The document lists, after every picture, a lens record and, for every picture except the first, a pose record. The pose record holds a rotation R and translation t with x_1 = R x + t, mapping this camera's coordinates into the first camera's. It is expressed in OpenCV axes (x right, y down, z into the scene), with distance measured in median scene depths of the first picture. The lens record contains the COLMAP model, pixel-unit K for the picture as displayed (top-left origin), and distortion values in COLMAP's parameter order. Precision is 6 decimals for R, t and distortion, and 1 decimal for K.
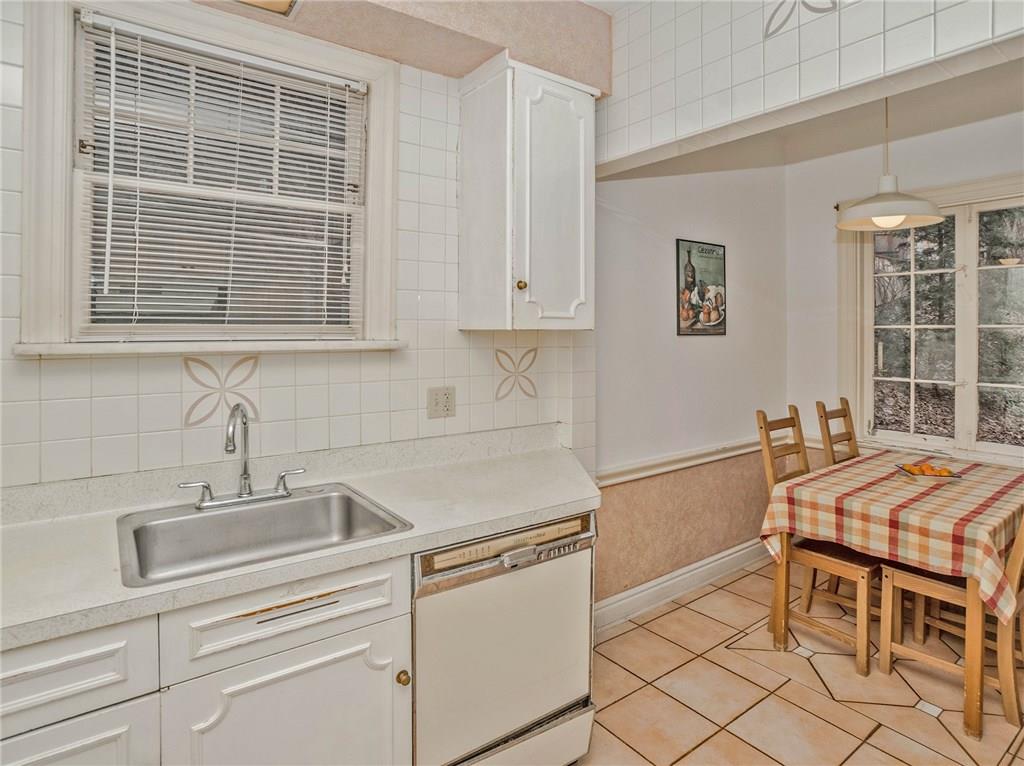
lens RADIAL K [[570.7, 0, 498.2], [0, 570.7, 327.2], [0, 0, 1]] dist [-0.056511, 0.021364]
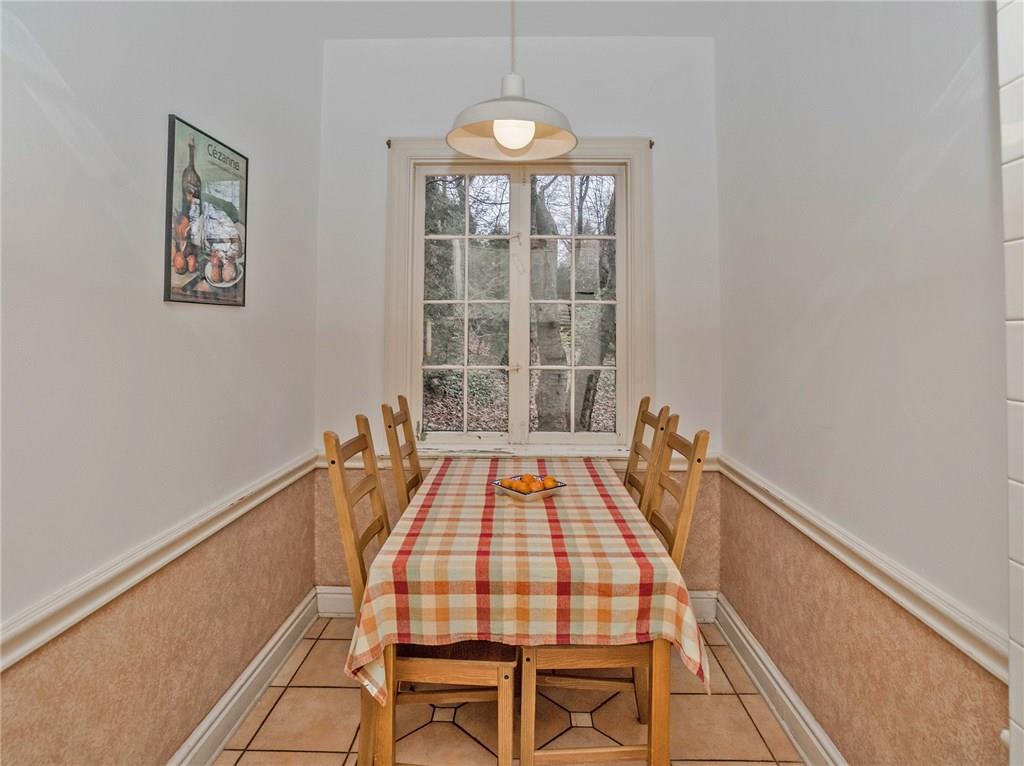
lens RADIAL K [[587.7, 0, 503.6], [0, 587.7, 306.1], [0, 0, 1]] dist [-0.056658, 0.017195]
pose [[0.608408, 0.028919, 0.793097, 0.088324], [-0.004111, 0.999437, -0.033289, 0.034910], [-0.793614, 0.016992, 0.608184, 0.439805]]
